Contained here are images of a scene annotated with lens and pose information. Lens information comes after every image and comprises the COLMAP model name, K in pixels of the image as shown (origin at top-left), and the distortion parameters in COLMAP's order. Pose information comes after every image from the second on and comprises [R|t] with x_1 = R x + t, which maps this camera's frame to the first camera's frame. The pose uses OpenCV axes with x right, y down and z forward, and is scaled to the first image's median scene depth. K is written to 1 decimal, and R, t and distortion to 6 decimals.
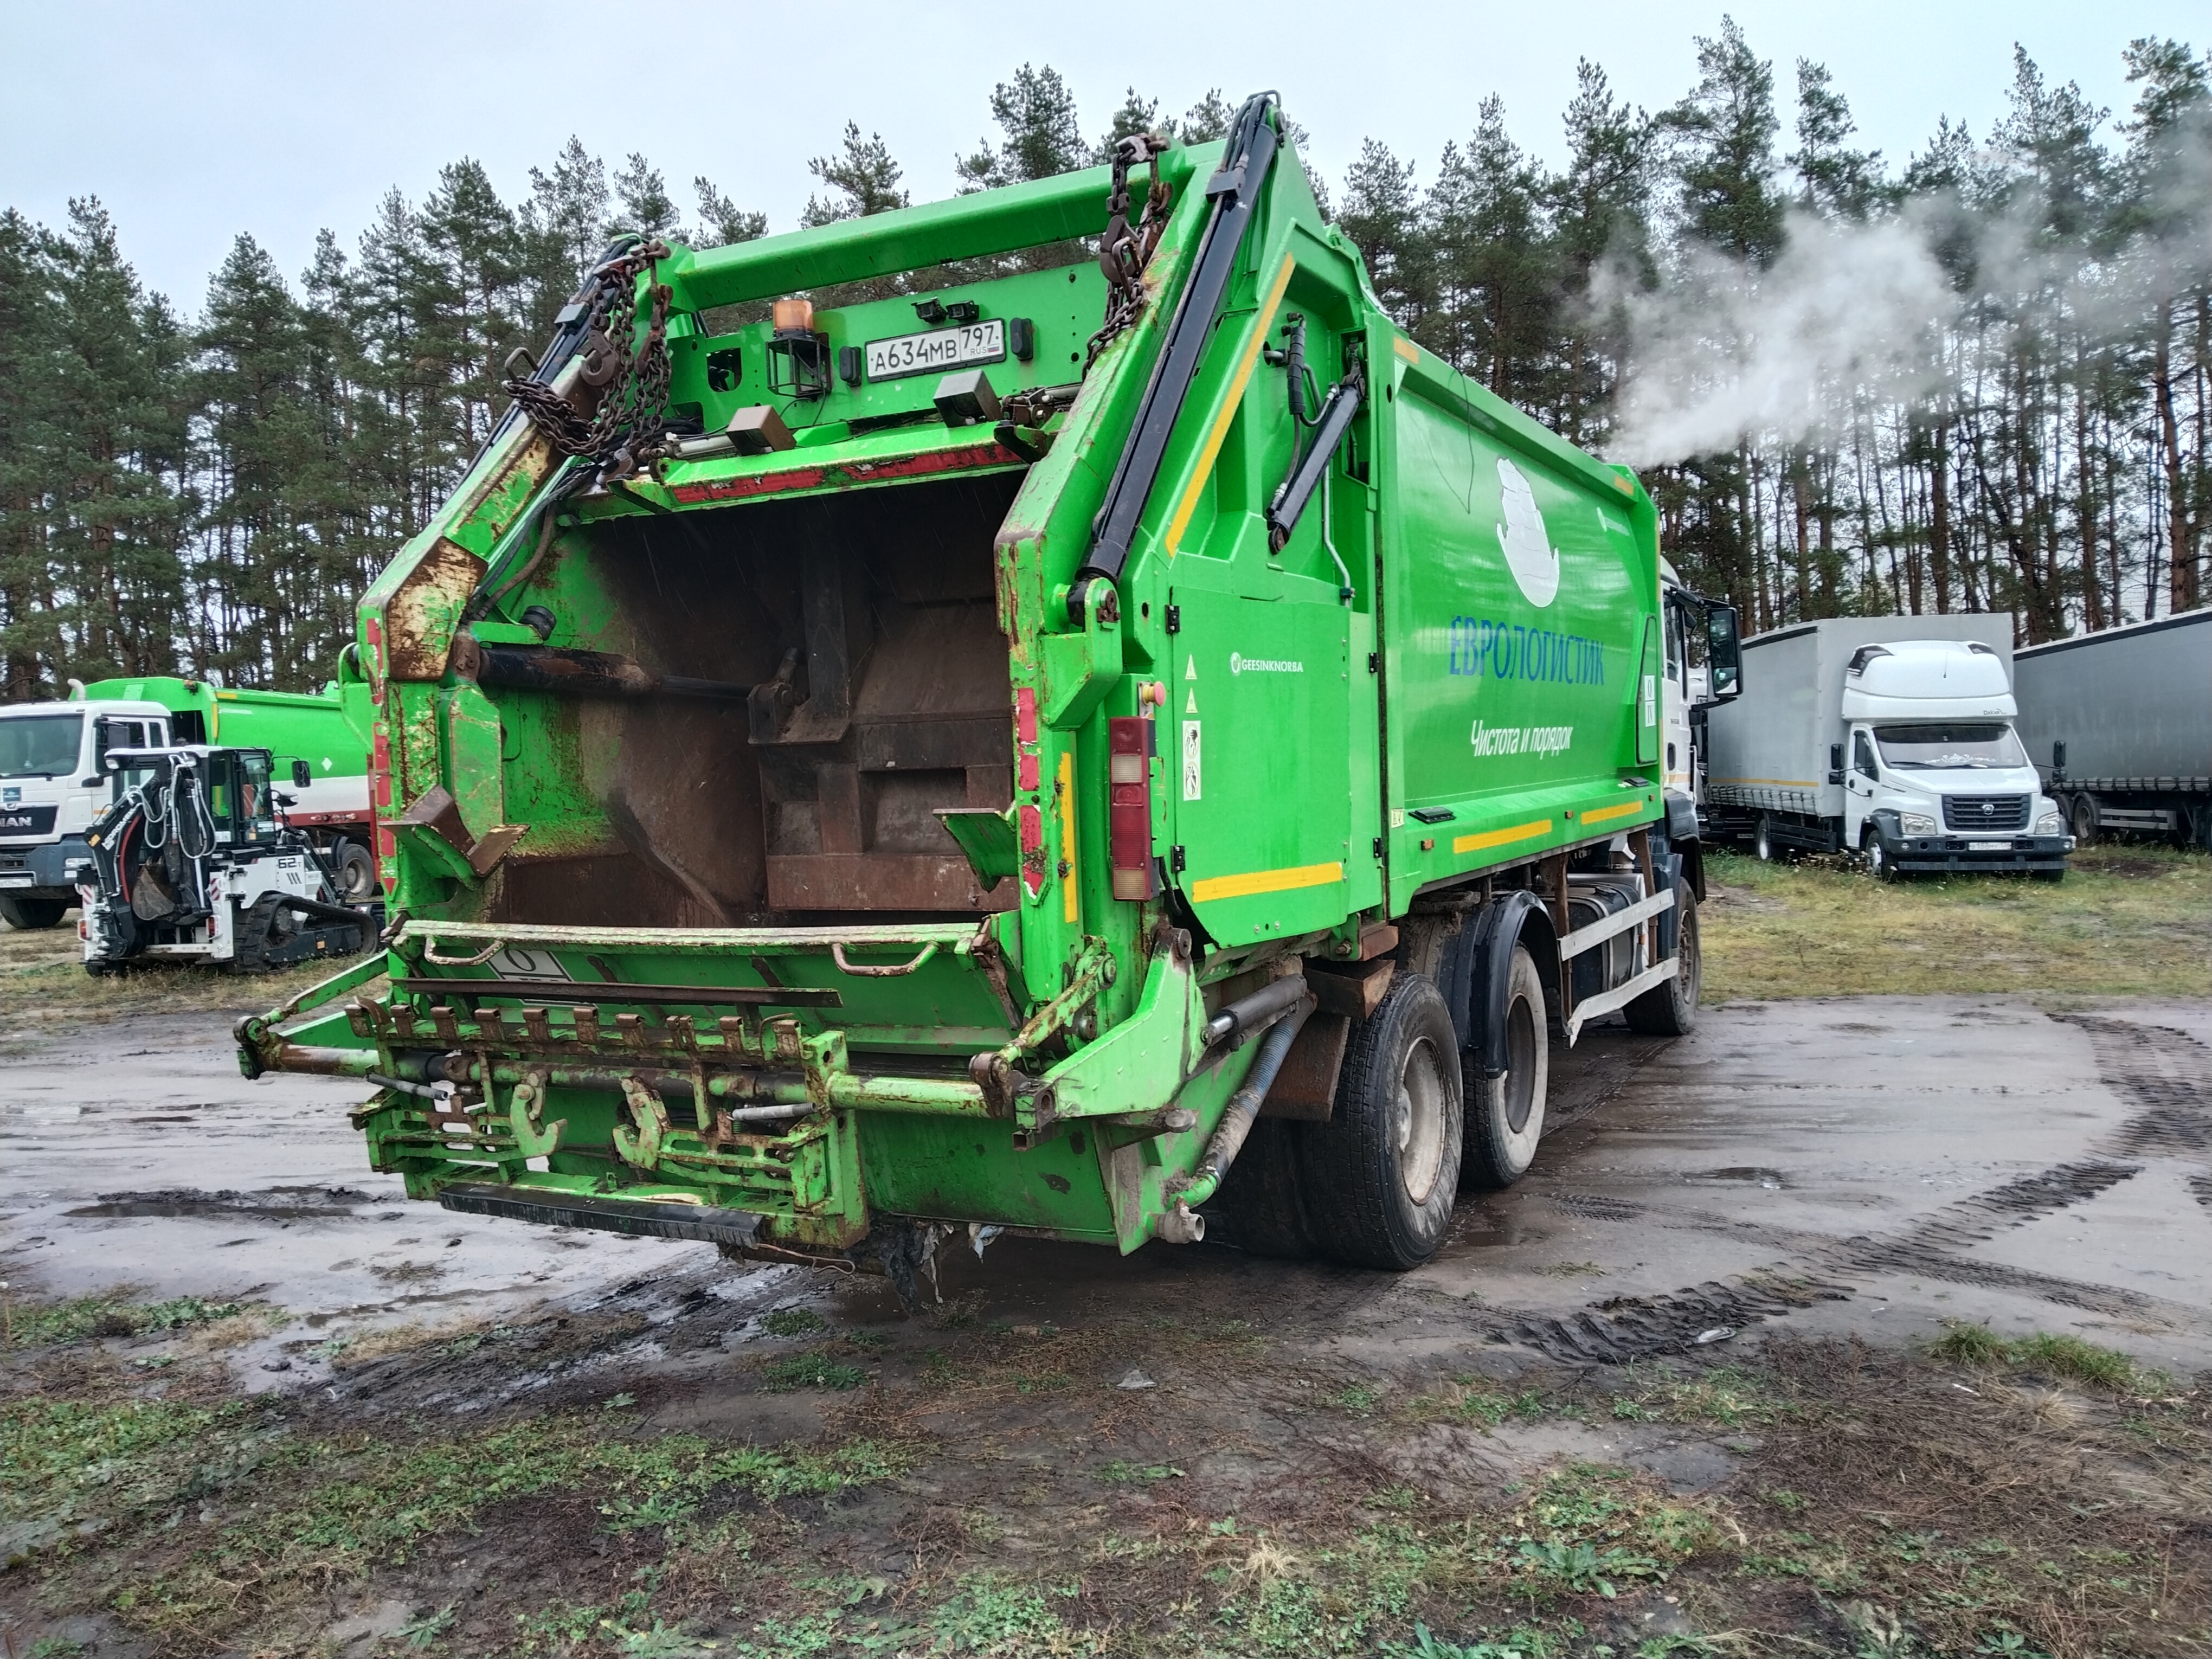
lens RADIAL K [[1701.9, 0, 1106.0], [0, 1701.9, 829.5], [0, 0, 1]] dist [0.120010, -0.225555]
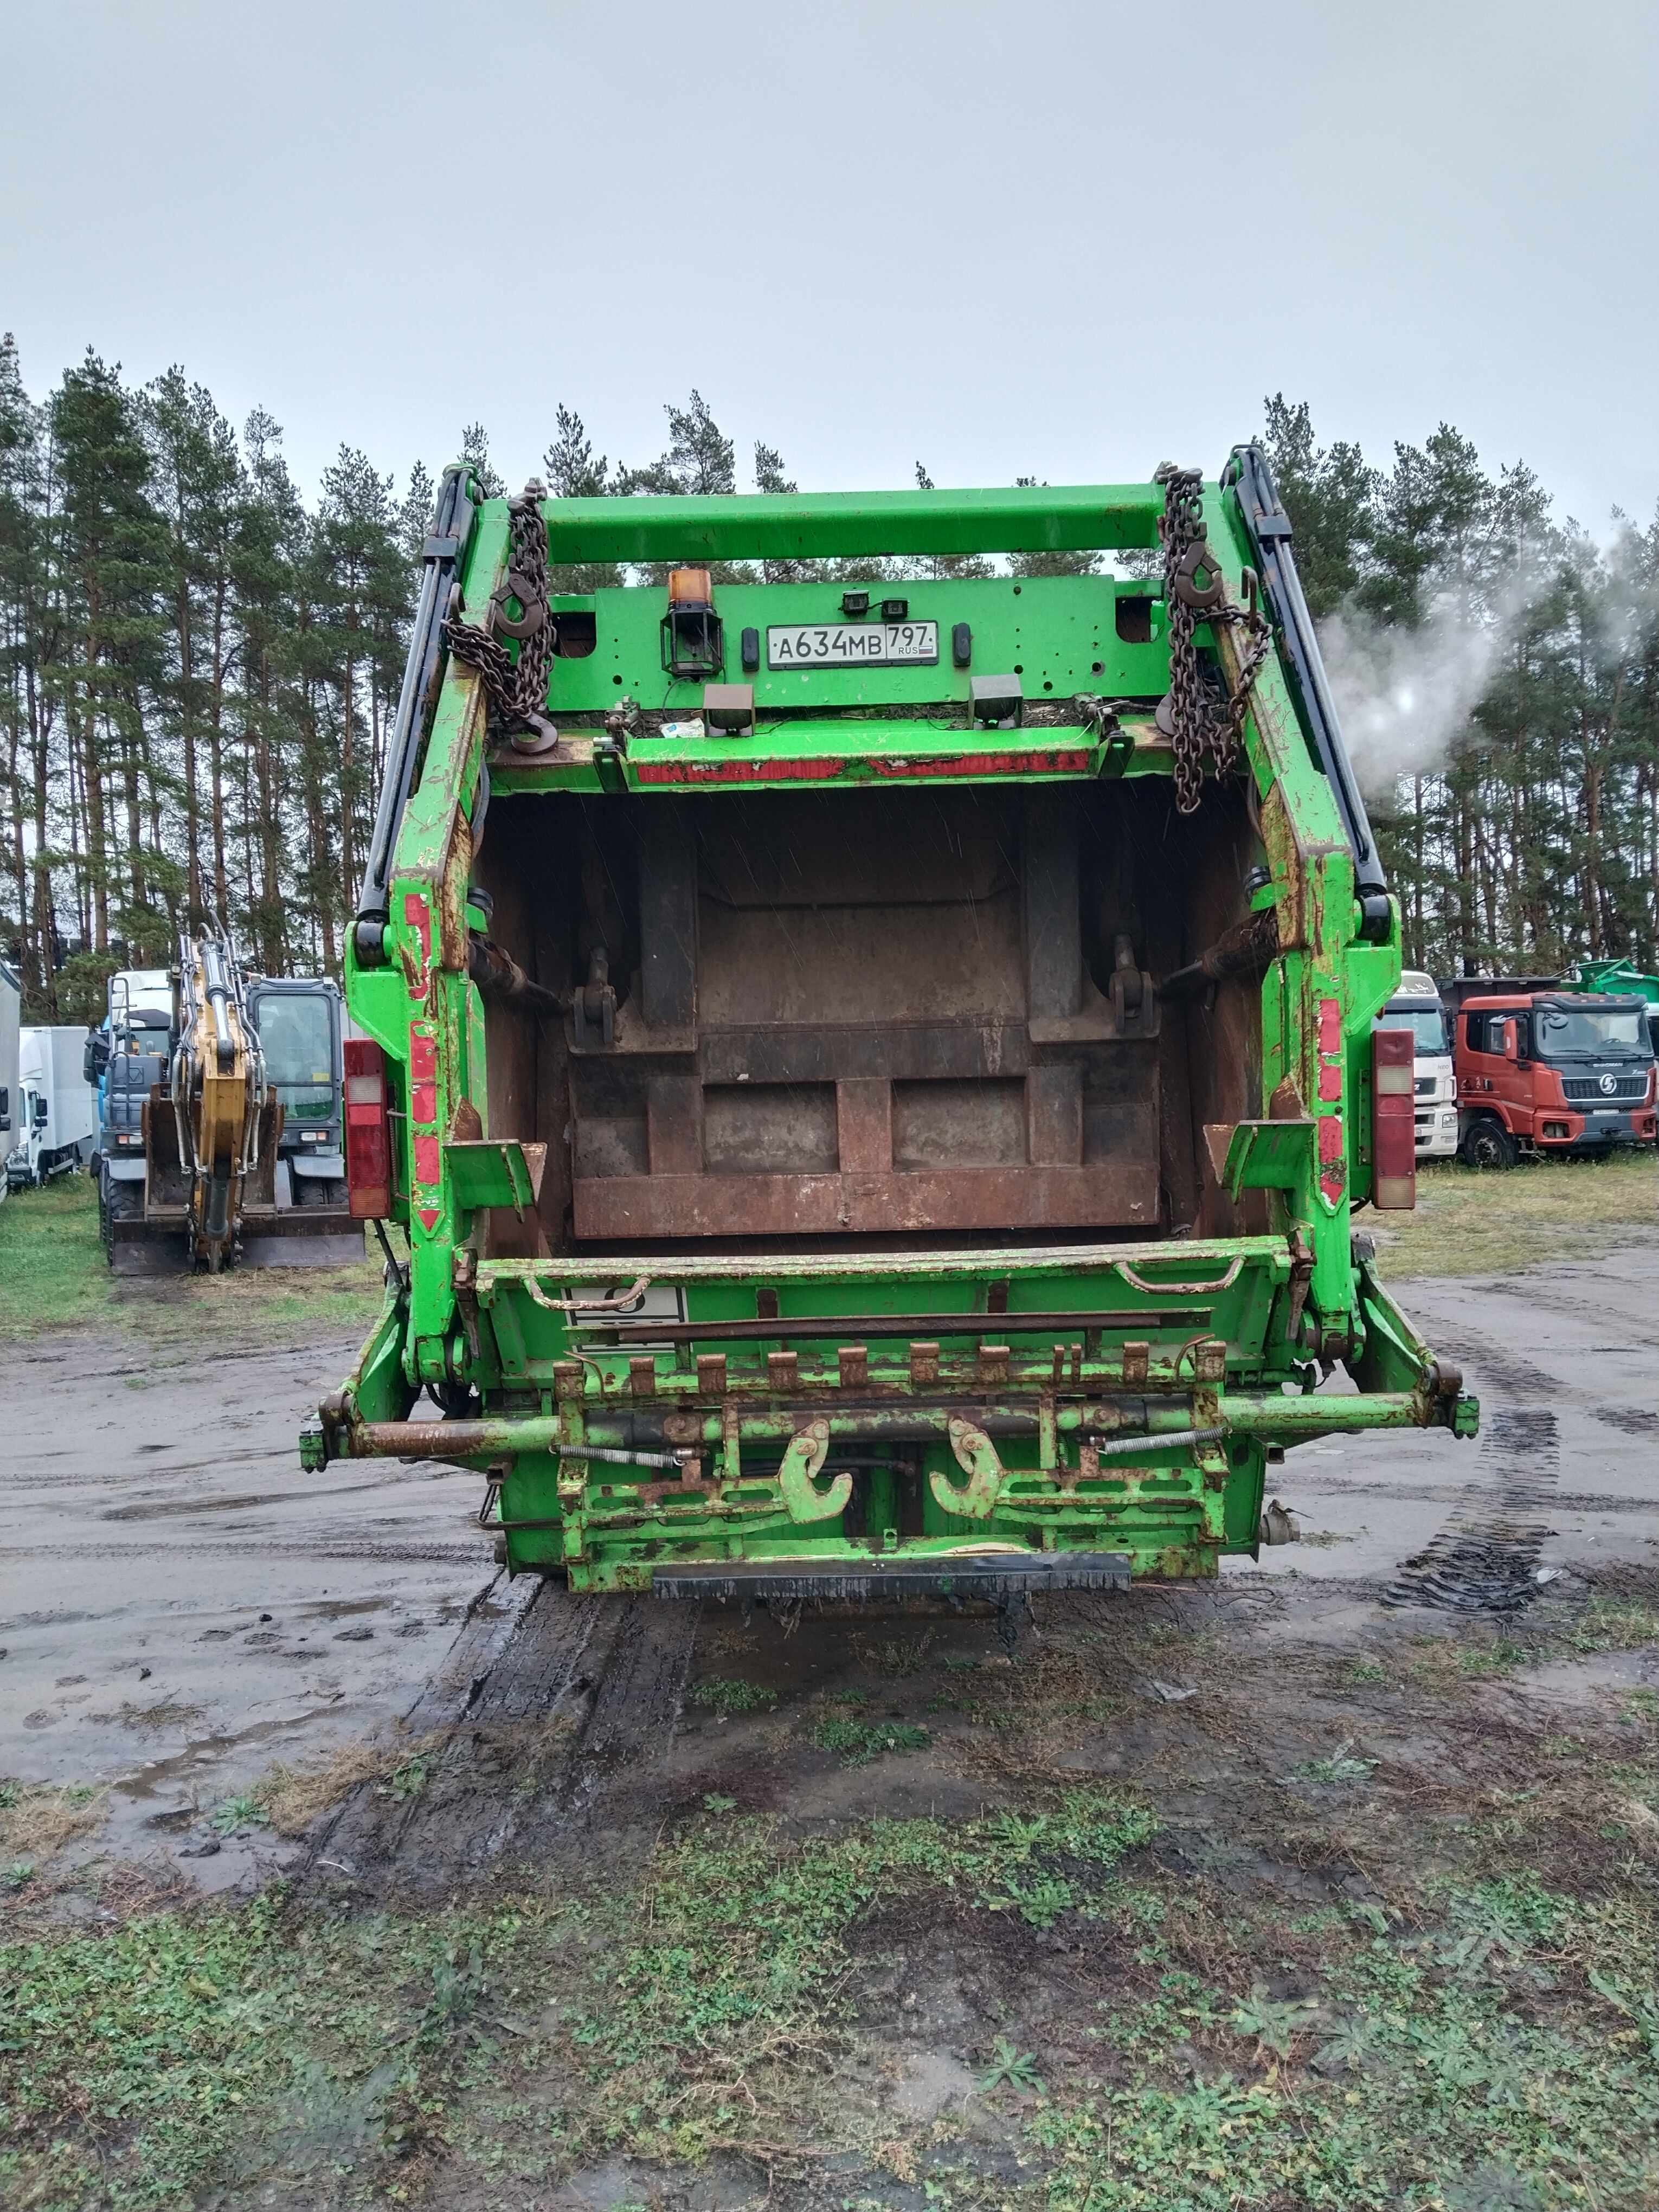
lens RADIAL K [[1701.9, 0, 829.5], [0, 1701.9, 1106.0], [0, 0, 1]] dist [0.120010, -0.225555]
pose [[0.889712, -0.000638, 0.456523, -0.570289], [0.012660, 0.999649, -0.023276, -0.000243], [-0.456347, 0.026489, 0.889407, 0.171098]]
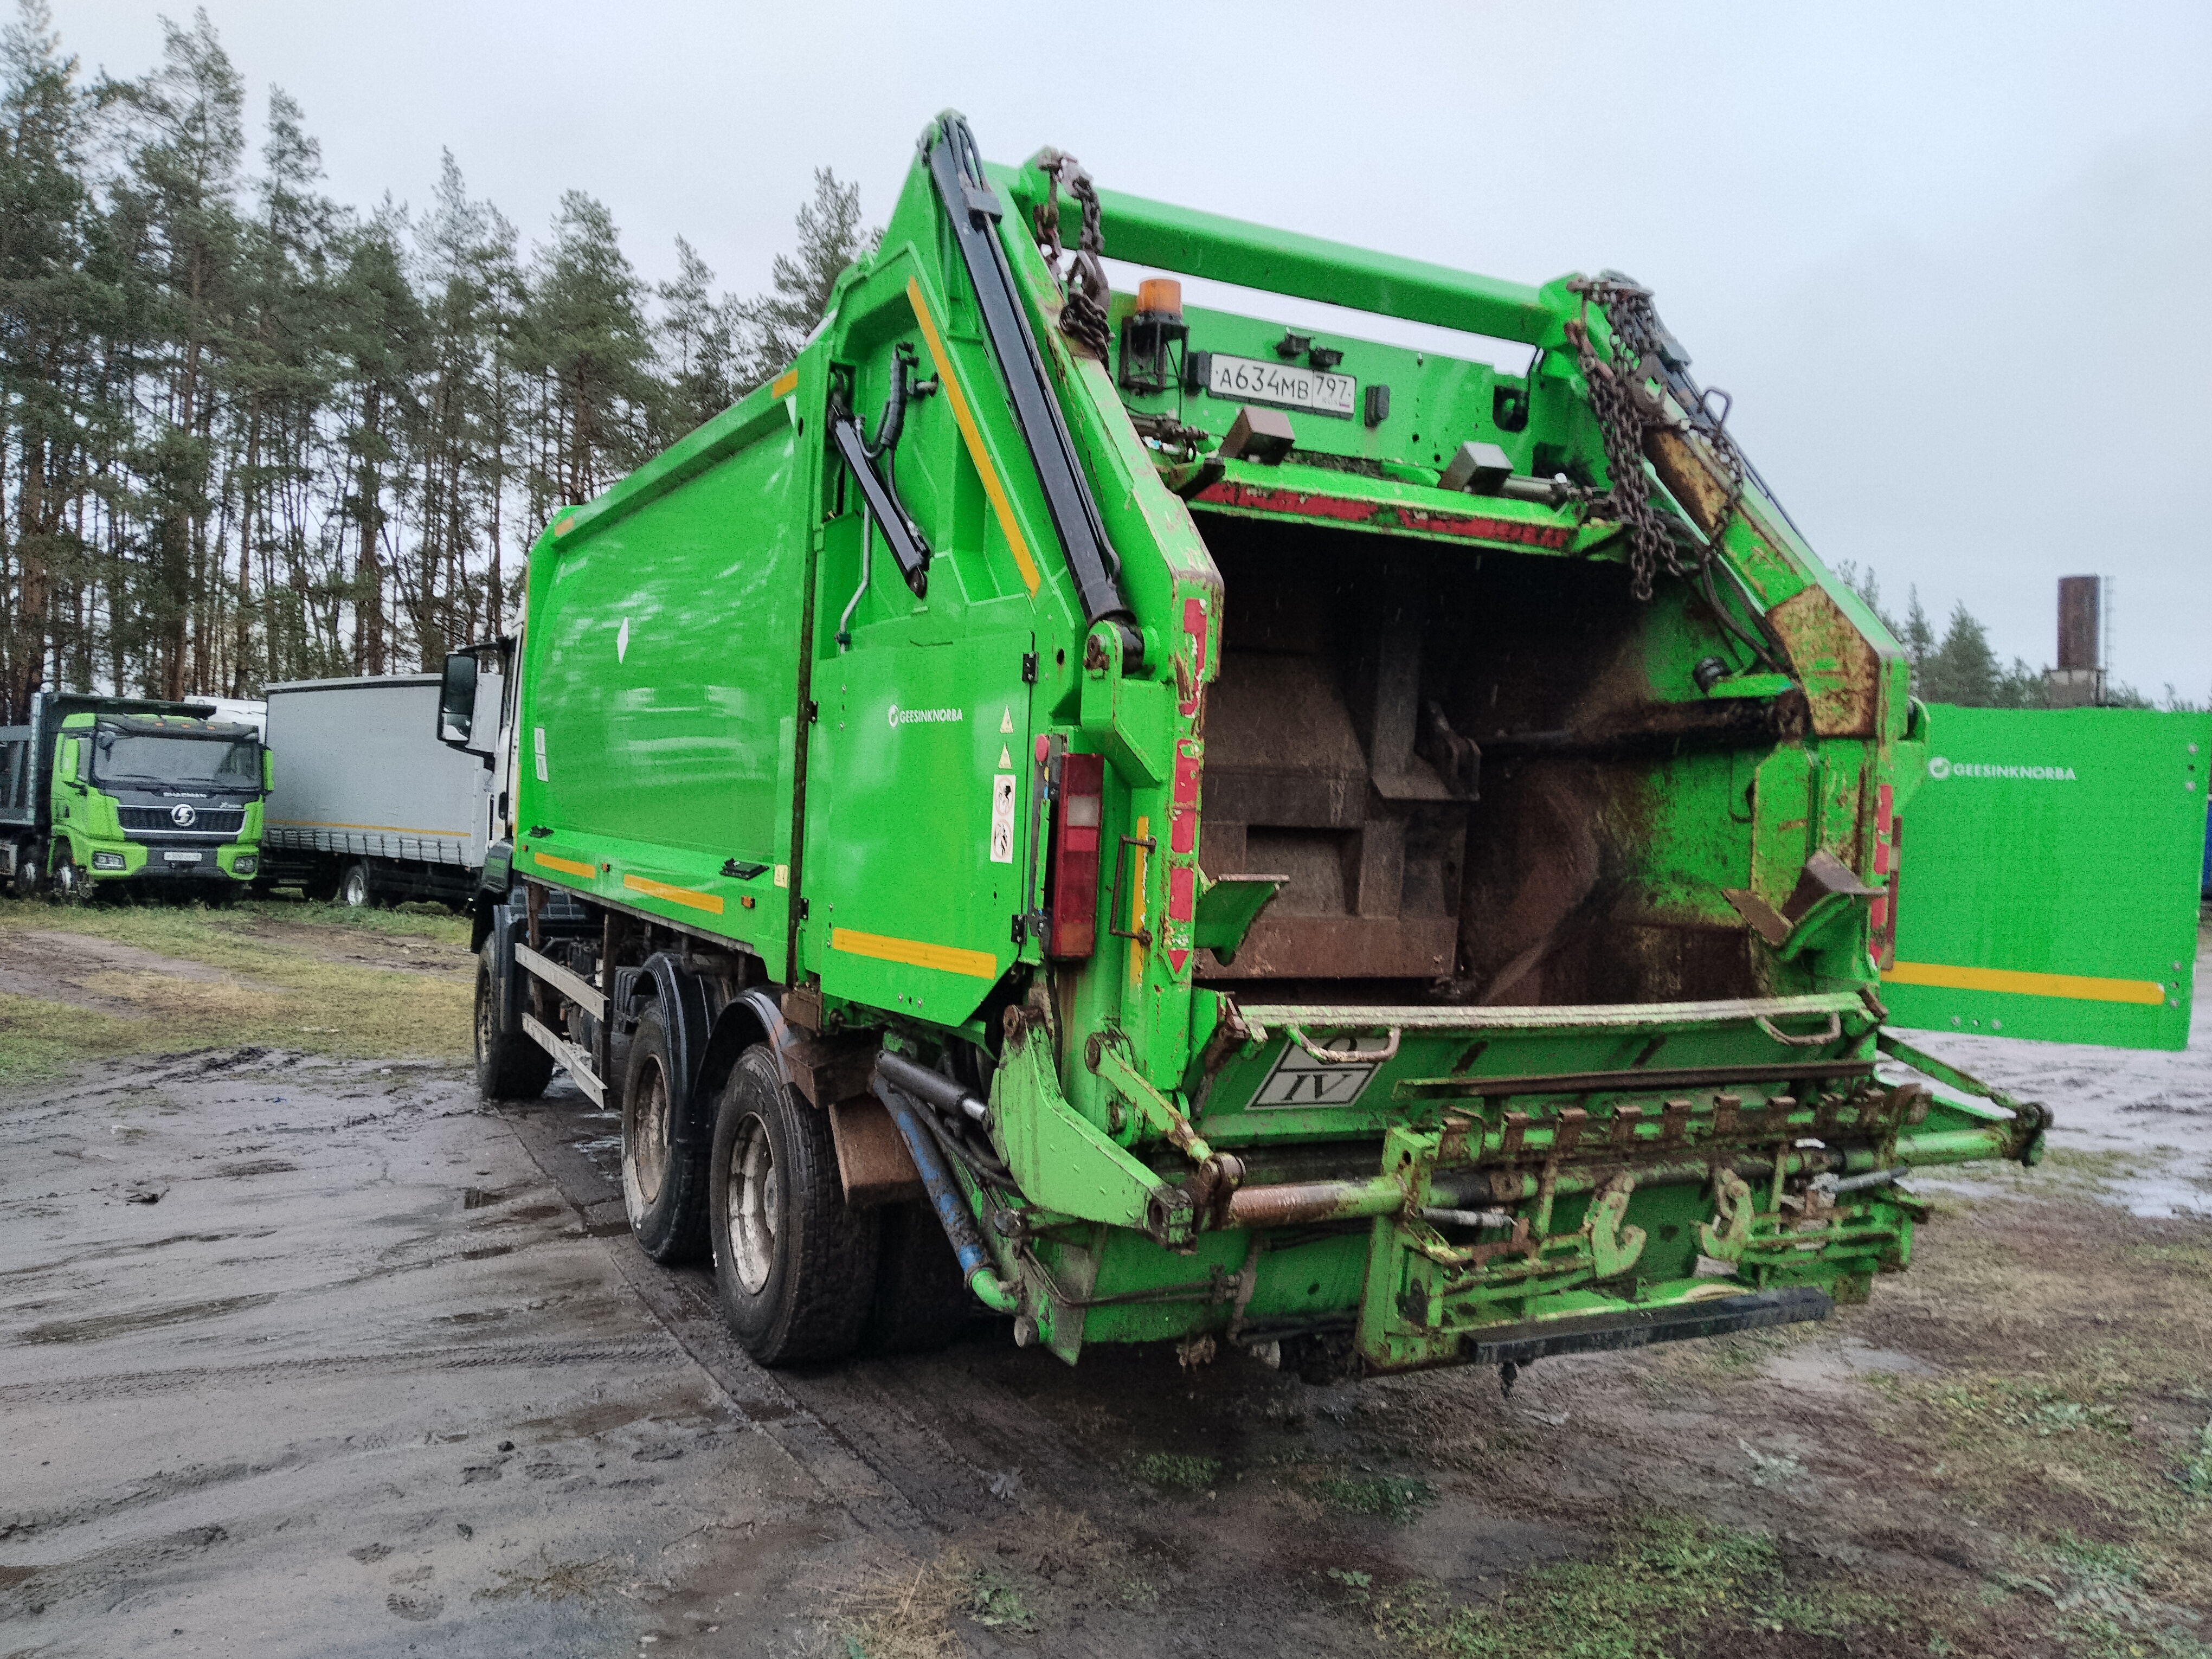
lens RADIAL K [[1695.0, 0, 1106.0], [0, 1695.0, 829.5], [0, 0, 1]] dist [0.062372, -0.085588]
pose [[0.577507, 0.048651, 0.814934, -0.945757], [-0.027406, 0.998815, -0.040207, 0.005490], [-0.815925, 0.000886, 0.578157, 0.561130]]
